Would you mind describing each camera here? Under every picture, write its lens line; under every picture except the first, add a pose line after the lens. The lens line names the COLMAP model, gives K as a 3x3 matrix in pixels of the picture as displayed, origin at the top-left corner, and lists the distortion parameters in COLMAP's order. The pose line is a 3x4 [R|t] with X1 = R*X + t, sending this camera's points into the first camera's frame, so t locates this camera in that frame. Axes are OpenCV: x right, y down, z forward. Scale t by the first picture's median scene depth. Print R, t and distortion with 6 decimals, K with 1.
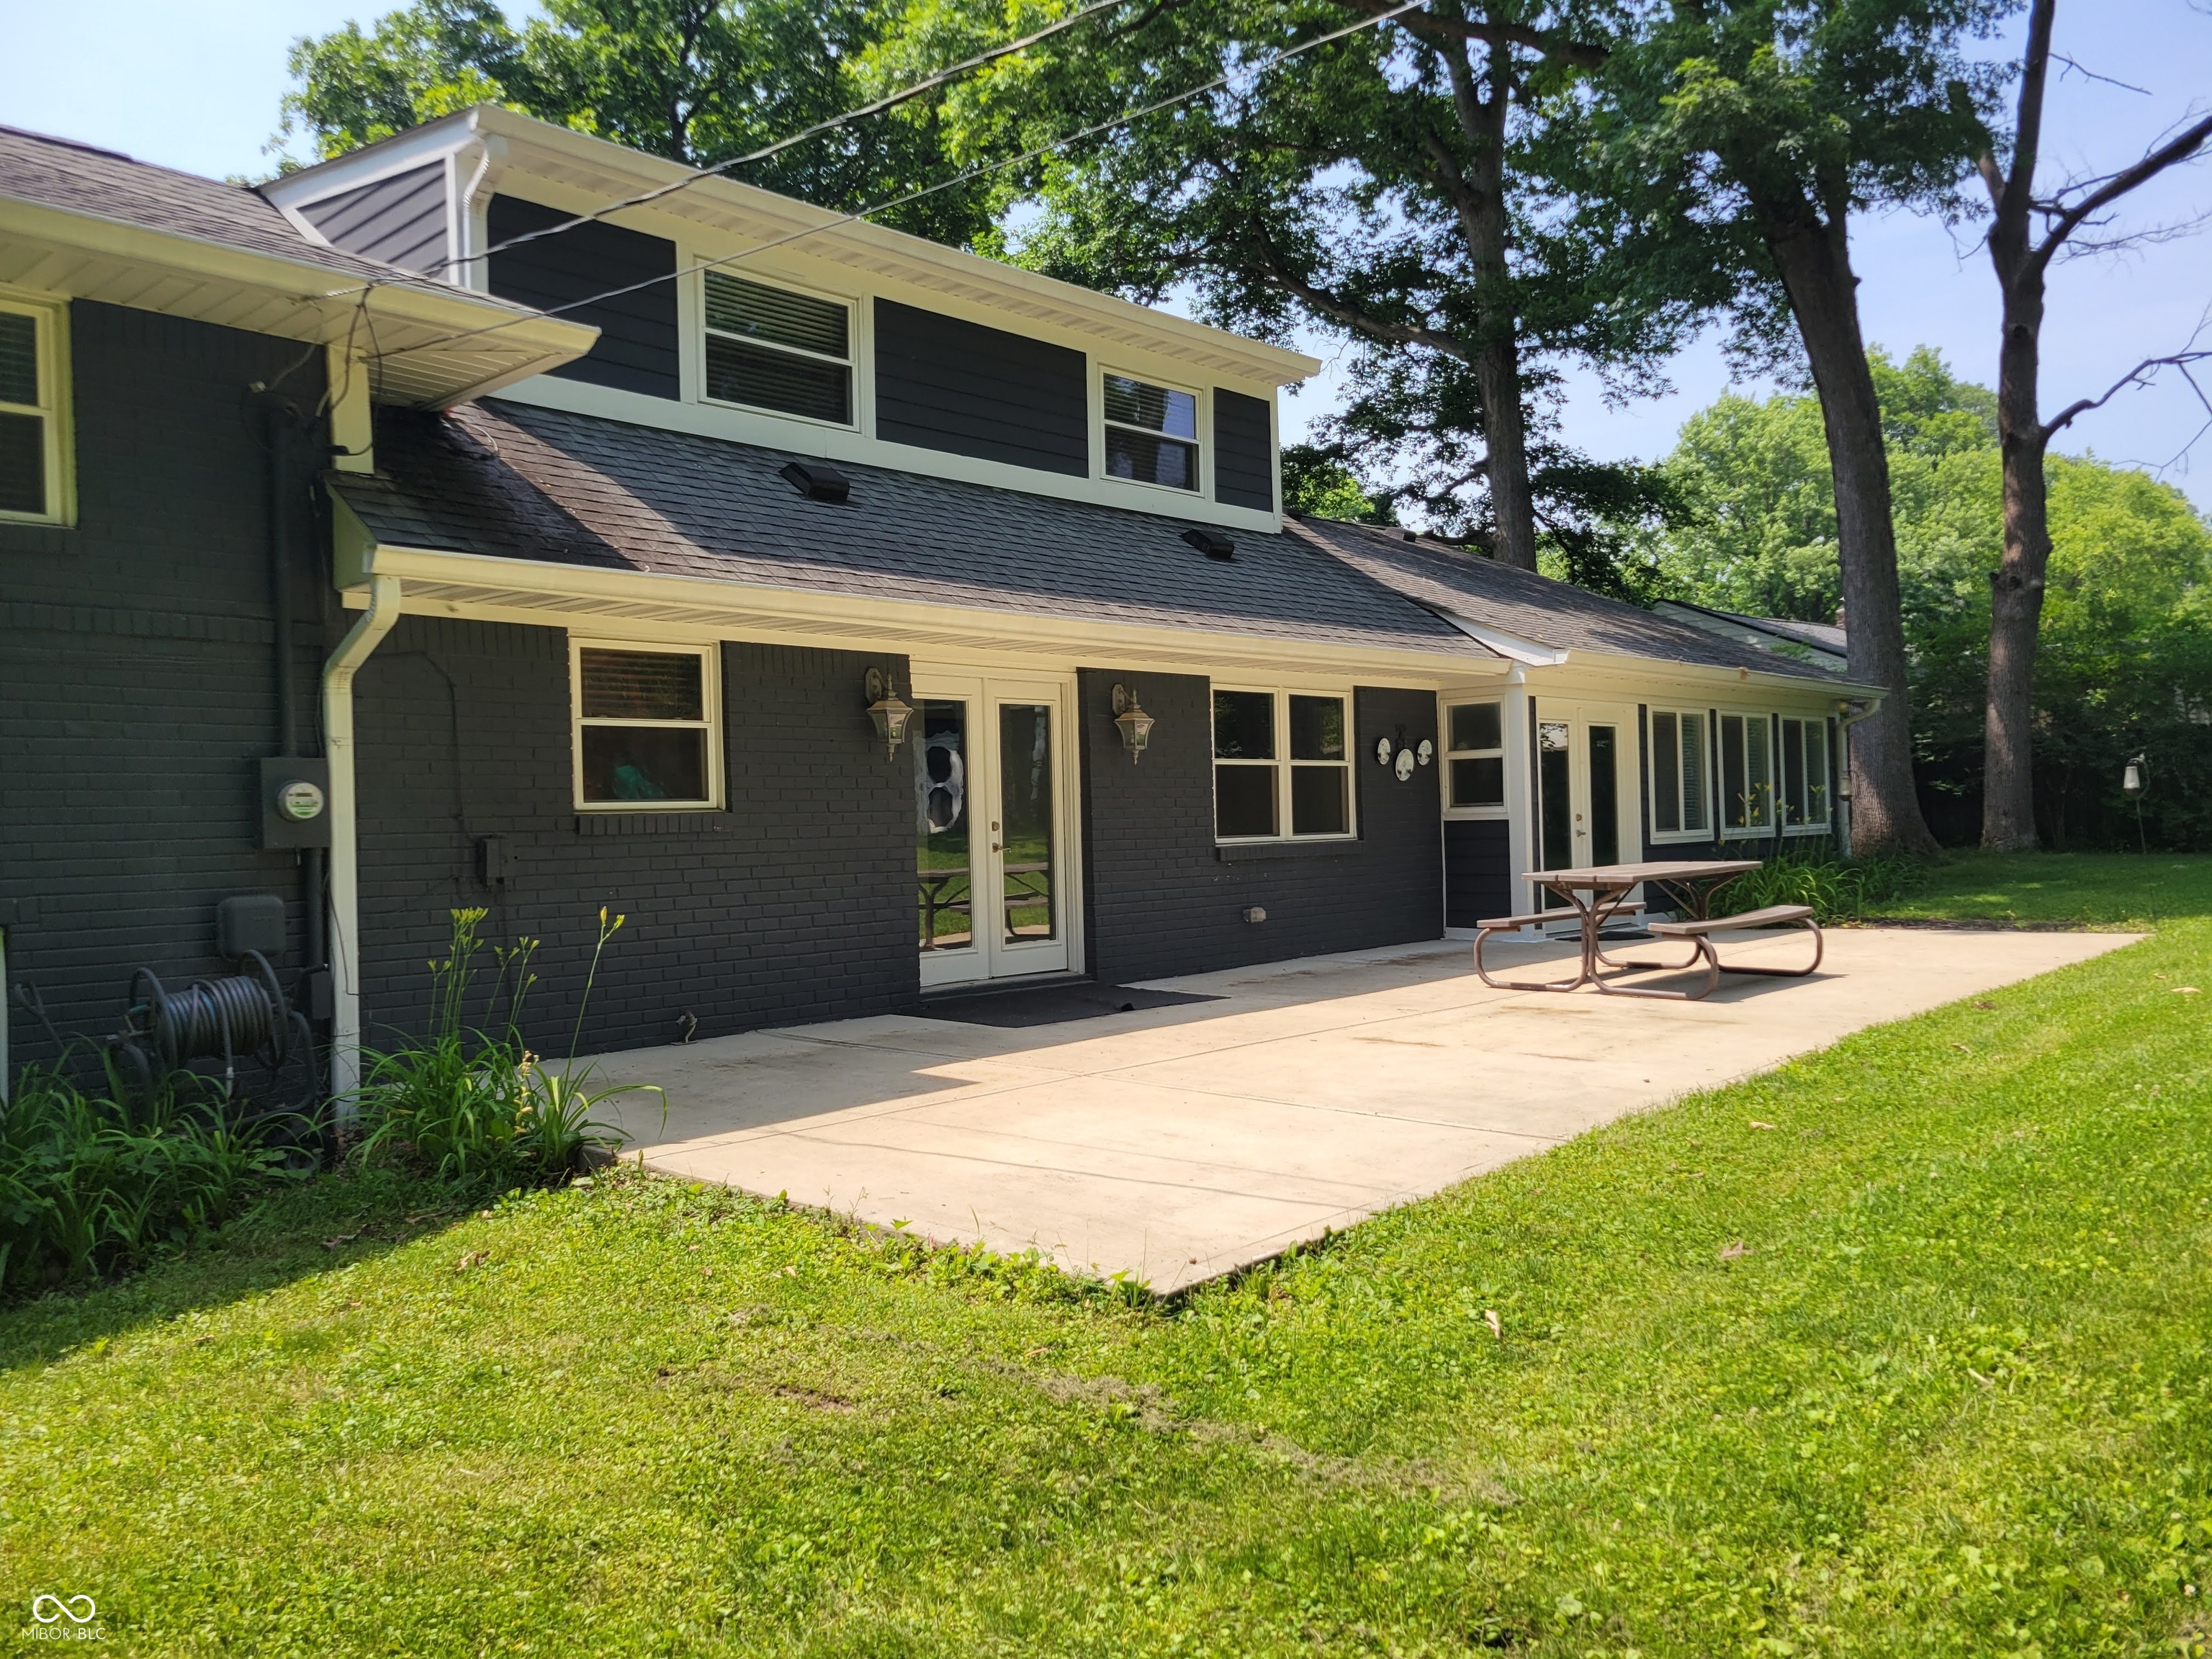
lens RADIAL K [[1677.5, 0, 1103.6], [0, 1677.5, 823.2], [0, 0, 1]] dist [0.032080, -0.006894]
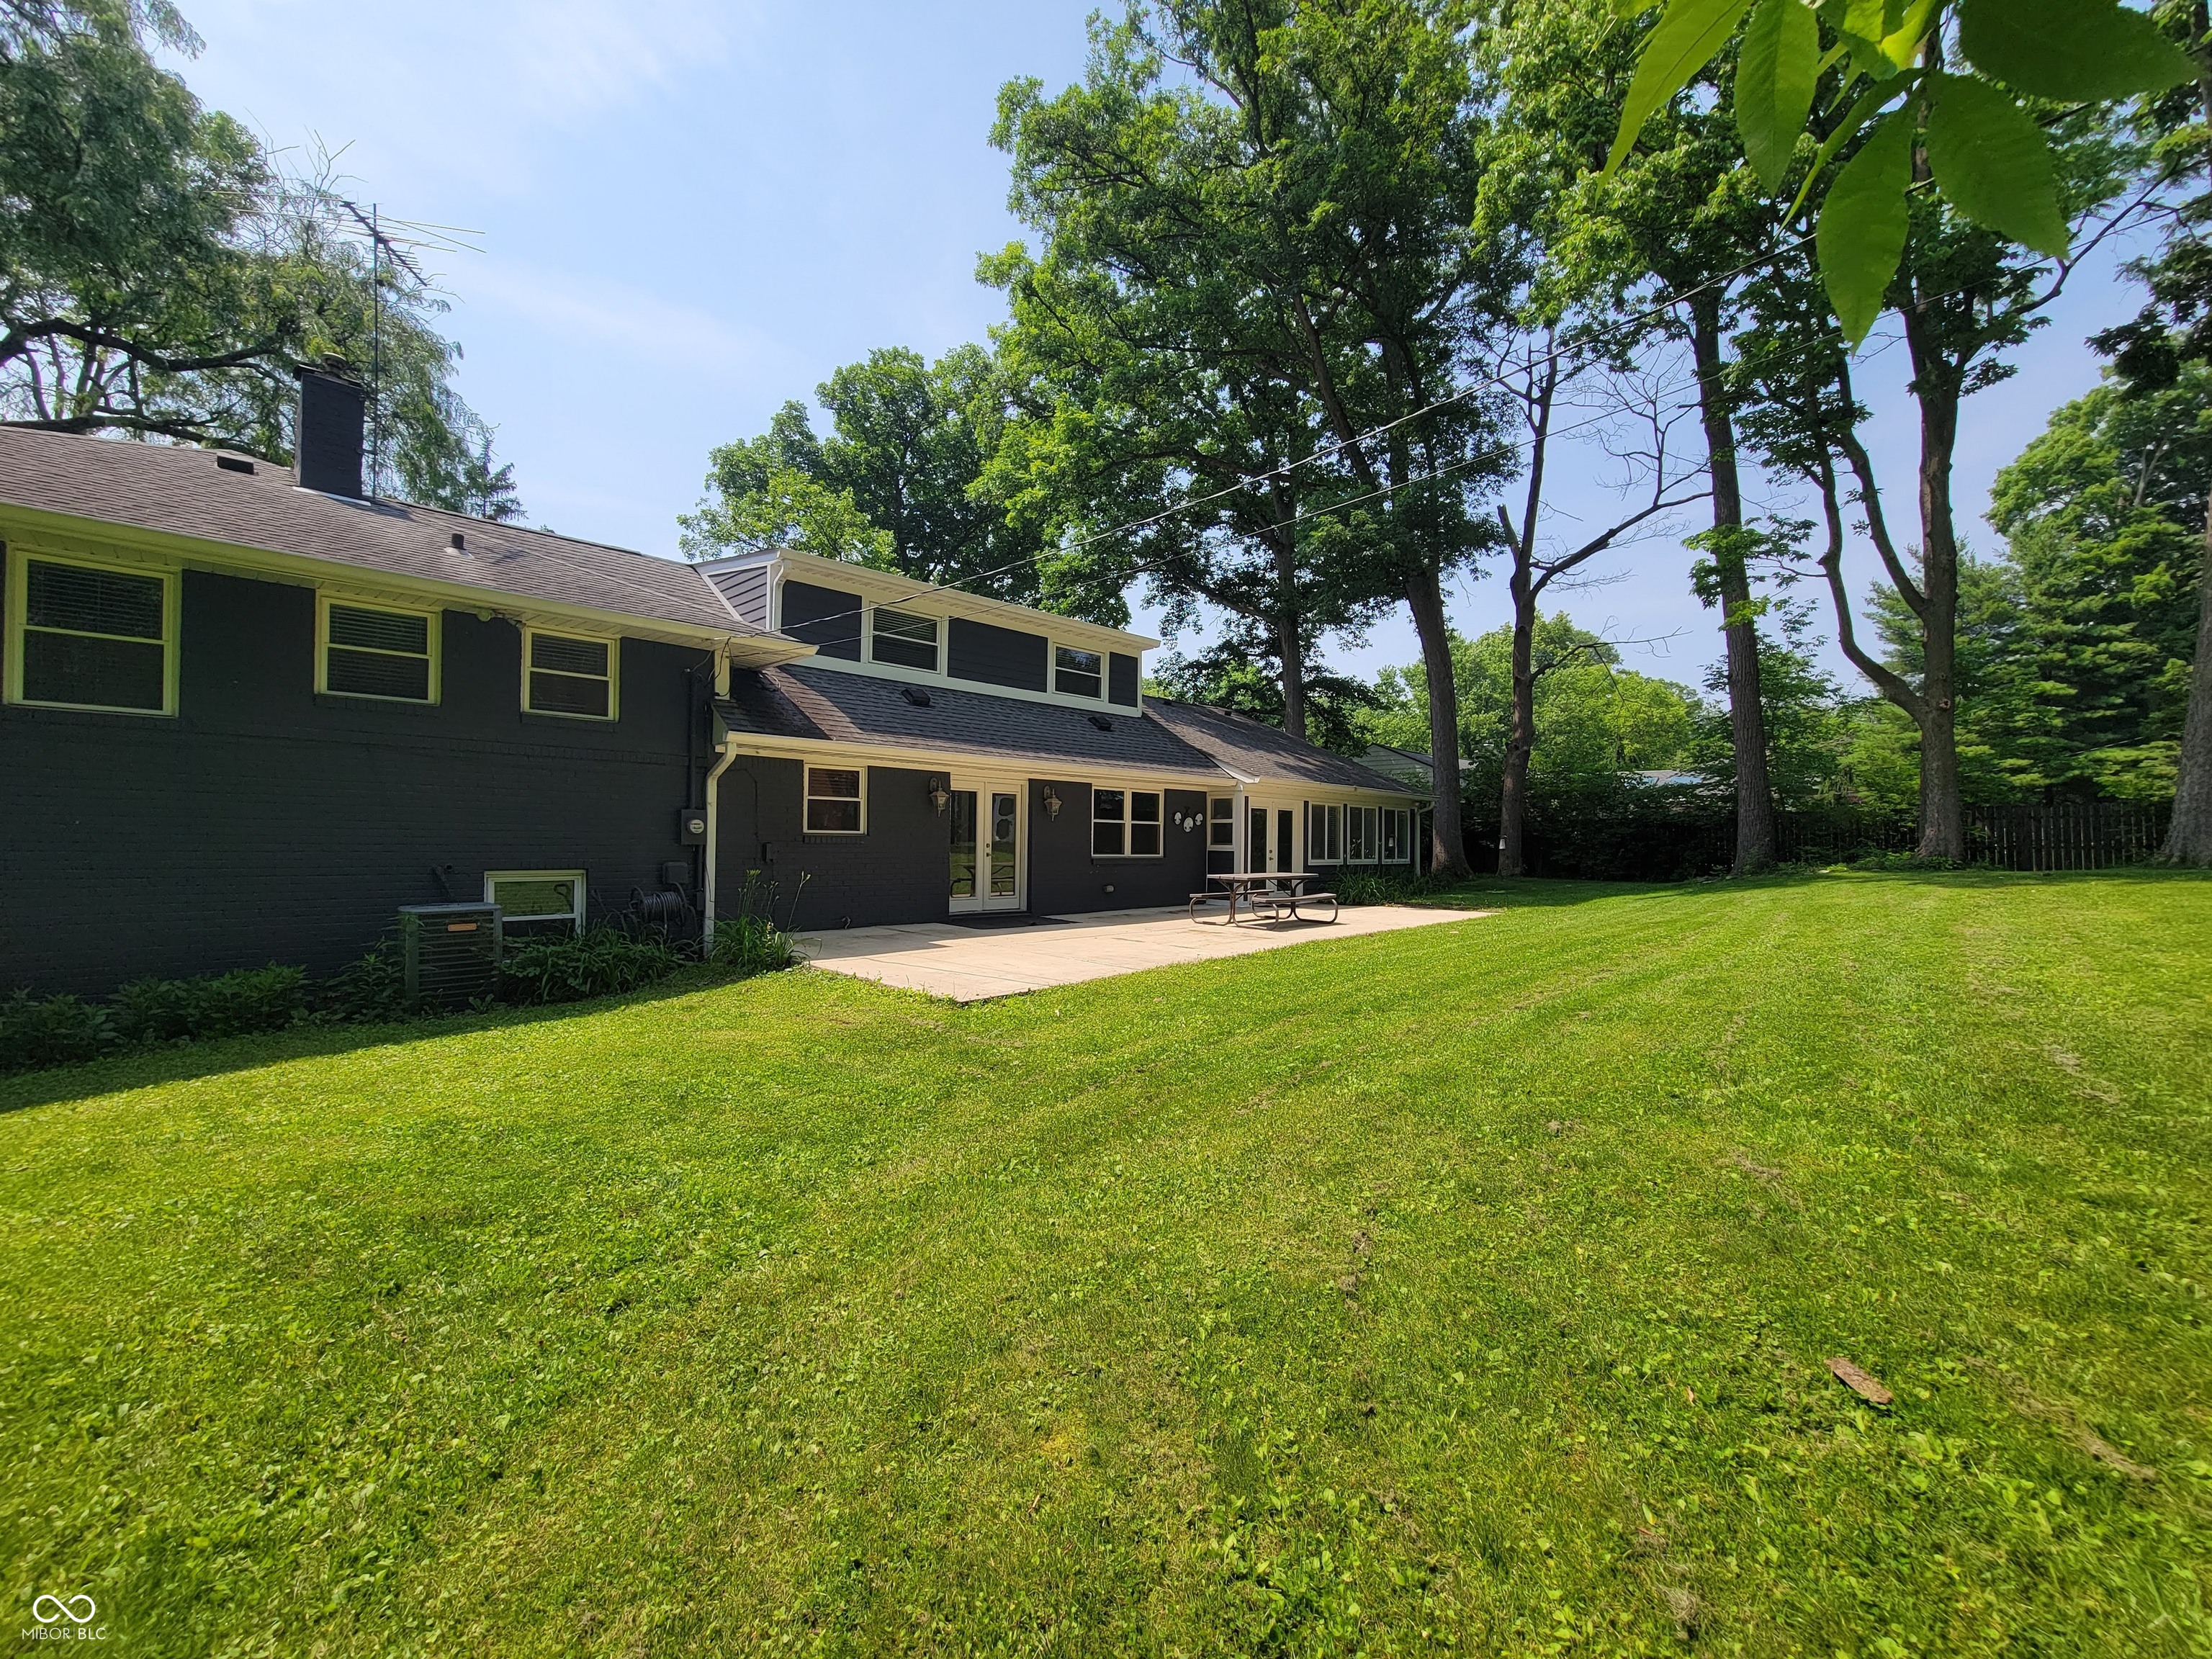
lens RADIAL K [[906.9, 0, 1108.6], [0, 906.9, 837.1], [0, 0, 1]] dist [-0.001594, -0.000107]
pose [[0.998973, 0.040768, -0.019790, 0.106796], [-0.040883, 0.999149, -0.005442, -0.008372], [0.019551, 0.006246, 0.999789, -0.217941]]
